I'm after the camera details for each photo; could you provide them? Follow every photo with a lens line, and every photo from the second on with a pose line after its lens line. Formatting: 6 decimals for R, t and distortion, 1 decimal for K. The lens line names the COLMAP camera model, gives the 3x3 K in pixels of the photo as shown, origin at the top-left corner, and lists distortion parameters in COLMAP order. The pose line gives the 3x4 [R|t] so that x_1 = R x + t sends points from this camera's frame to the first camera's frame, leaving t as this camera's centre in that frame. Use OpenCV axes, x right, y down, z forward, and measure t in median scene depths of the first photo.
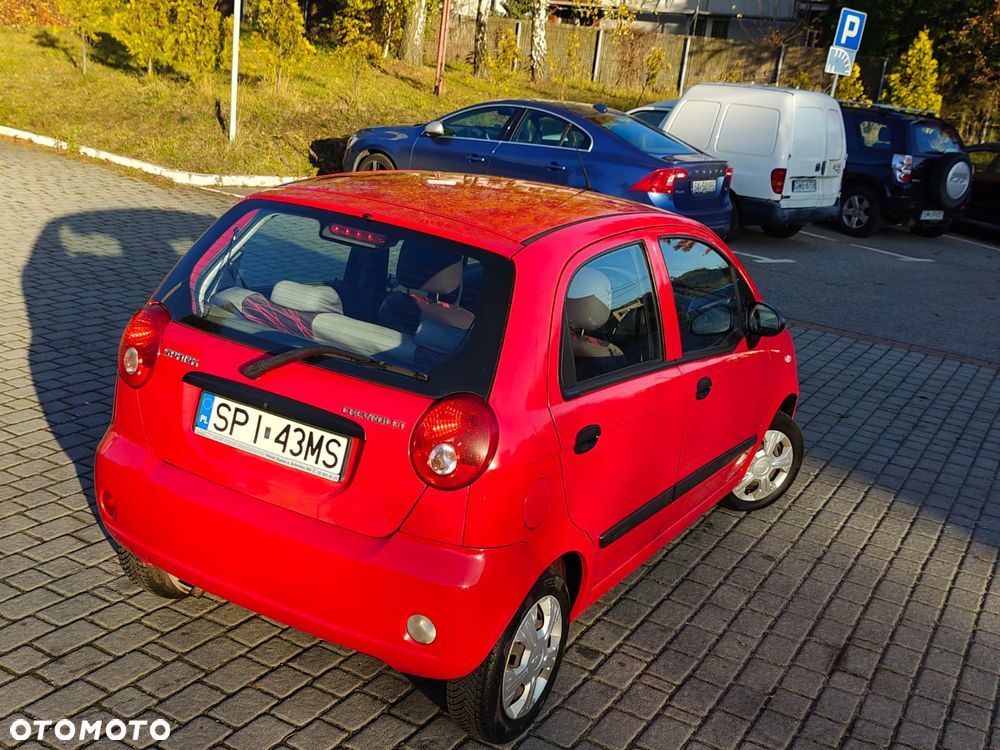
lens RADIAL K [[1098.8, 0, 496.7], [0, 1098.8, 371.5], [0, 0, 1]] dist [0.144290, -0.375592]
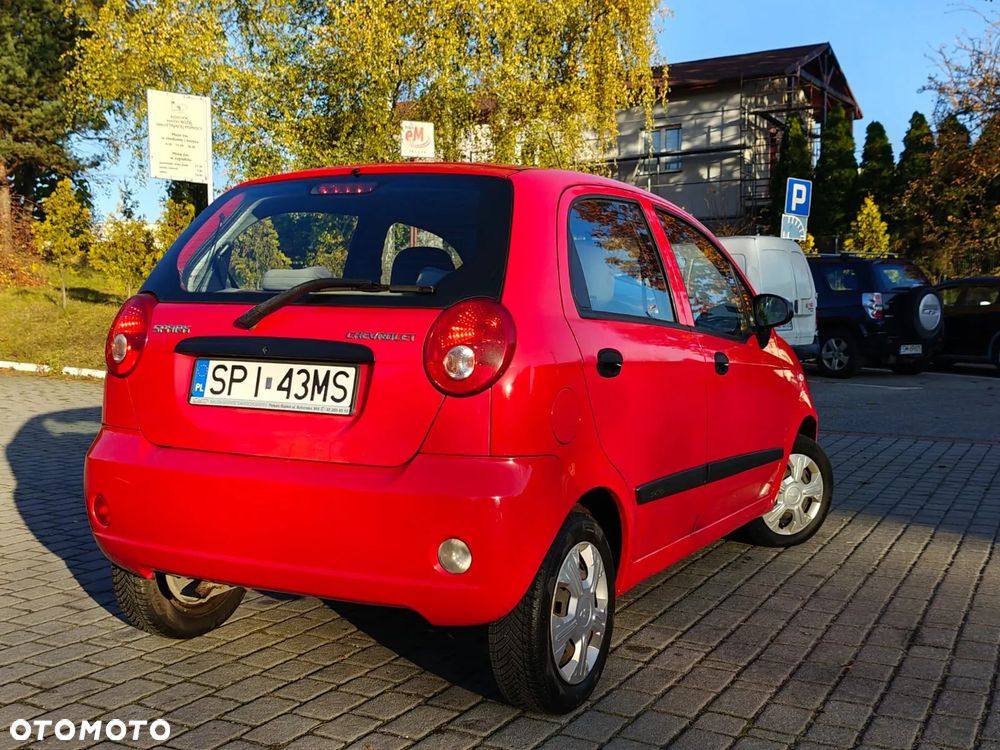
lens RADIAL K [[1101.7, 0, 491.9], [0, 1101.7, 373.0], [0, 0, 1]] dist [0.138070, -0.378401]
pose [[0.994189, -0.105913, 0.019240, -0.028629], [0.107576, 0.971100, -0.213054, 0.205970], [0.003881, 0.213886, 0.976851, 0.065944]]
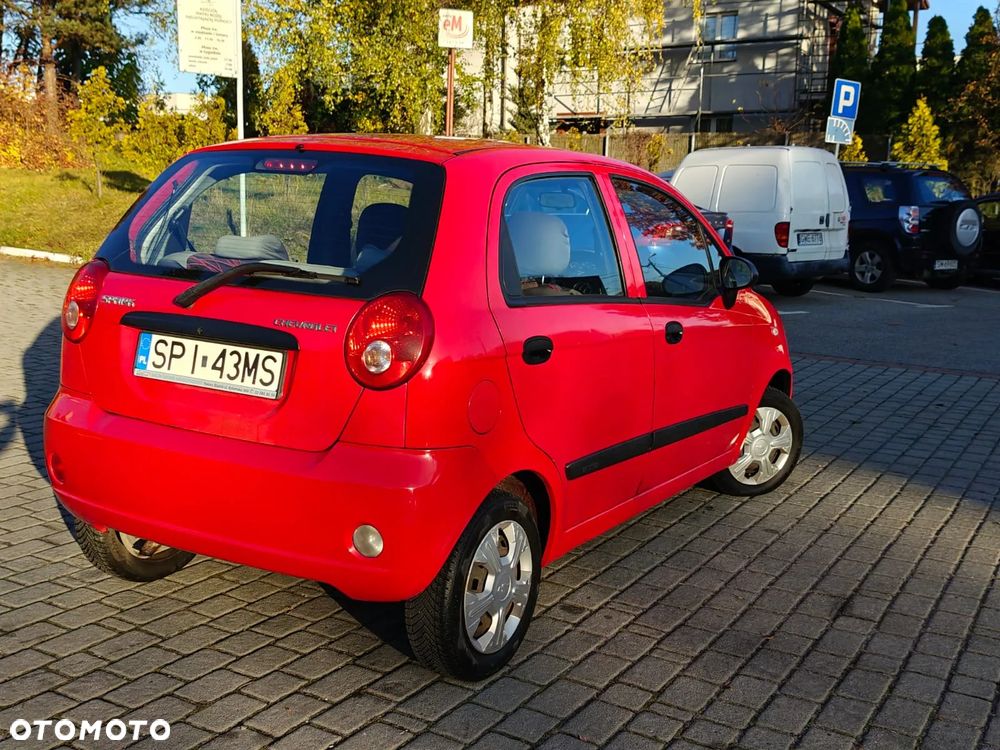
lens RADIAL K [[1101.7, 0, 491.9], [0, 1101.7, 373.0], [0, 0, 1]] dist [0.138070, -0.378401]
pose [[0.996648, -0.074271, -0.034304, 0.058999], [0.069934, 0.991033, -0.113856, 0.149780], [0.042453, 0.111076, 0.992905, 0.035248]]
